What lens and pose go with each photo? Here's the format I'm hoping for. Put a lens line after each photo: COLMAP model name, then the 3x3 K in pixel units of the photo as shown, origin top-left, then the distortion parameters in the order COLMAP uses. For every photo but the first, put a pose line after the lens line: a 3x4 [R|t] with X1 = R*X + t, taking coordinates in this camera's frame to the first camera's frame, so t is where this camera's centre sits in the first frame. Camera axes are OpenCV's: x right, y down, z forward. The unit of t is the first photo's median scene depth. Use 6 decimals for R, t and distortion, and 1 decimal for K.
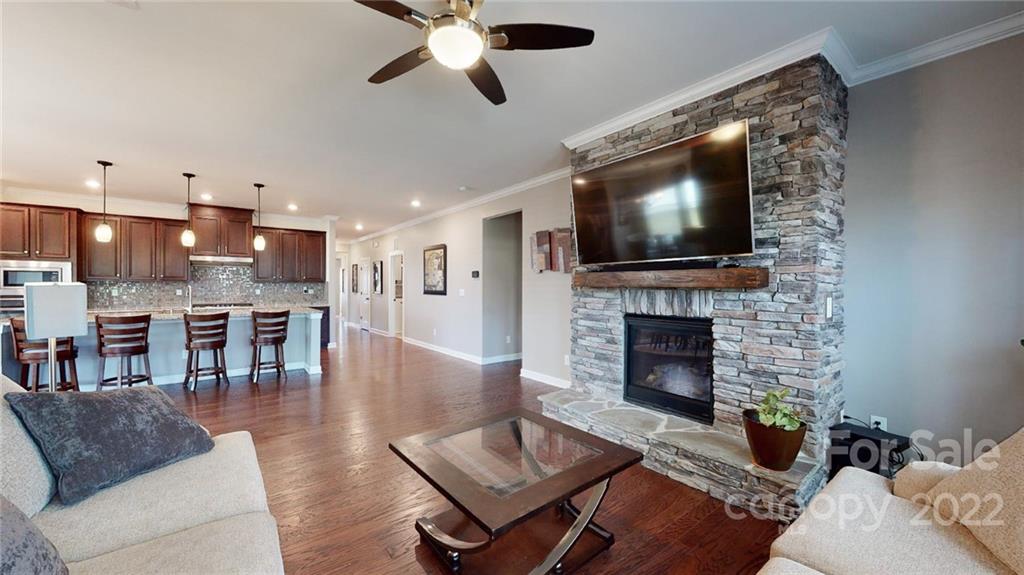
lens RADIAL K [[378.0, 0, 513.3], [0, 378.0, 291.3], [0, 0, 1]] dist [0.001284, 0.000184]
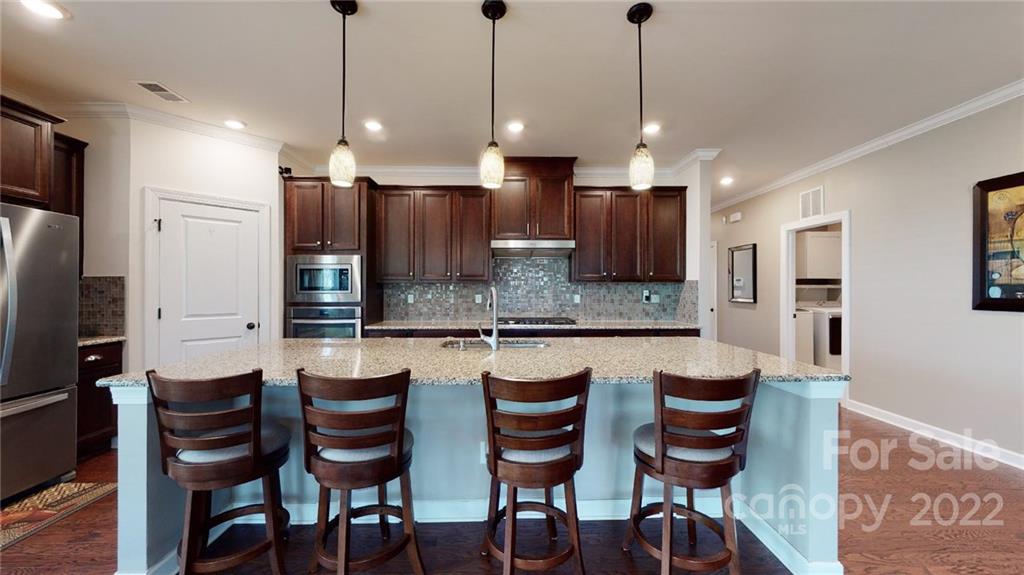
lens RADIAL K [[378.0, 0, 513.3], [0, 378.0, 291.3], [0, 0, 1]] dist [0.001284, 0.000184]
pose [[0.802603, -0.000611, -0.596513, -0.426105], [-0.004451, 0.999966, -0.007013, -0.006245], [0.596497, 0.008284, 0.802573, 0.489680]]
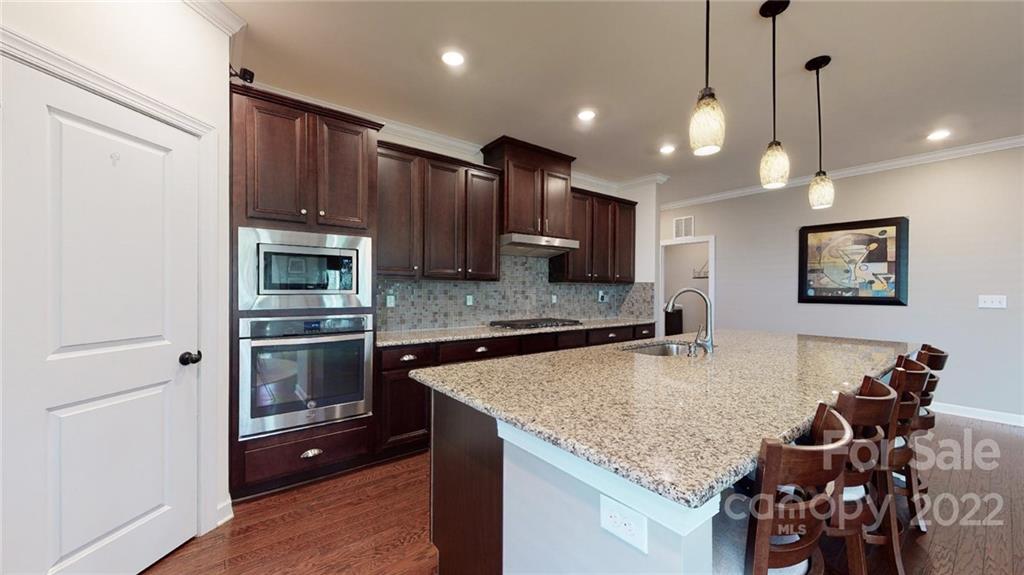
lens RADIAL K [[378.0, 0, 513.3], [0, 378.0, 291.3], [0, 0, 1]] dist [0.001284, 0.000184]
pose [[0.999976, 0.000888, -0.006924, -0.788776], [-0.000949, 0.999960, -0.008945, -0.005810], [0.006916, 0.008952, 0.999936, 0.428116]]
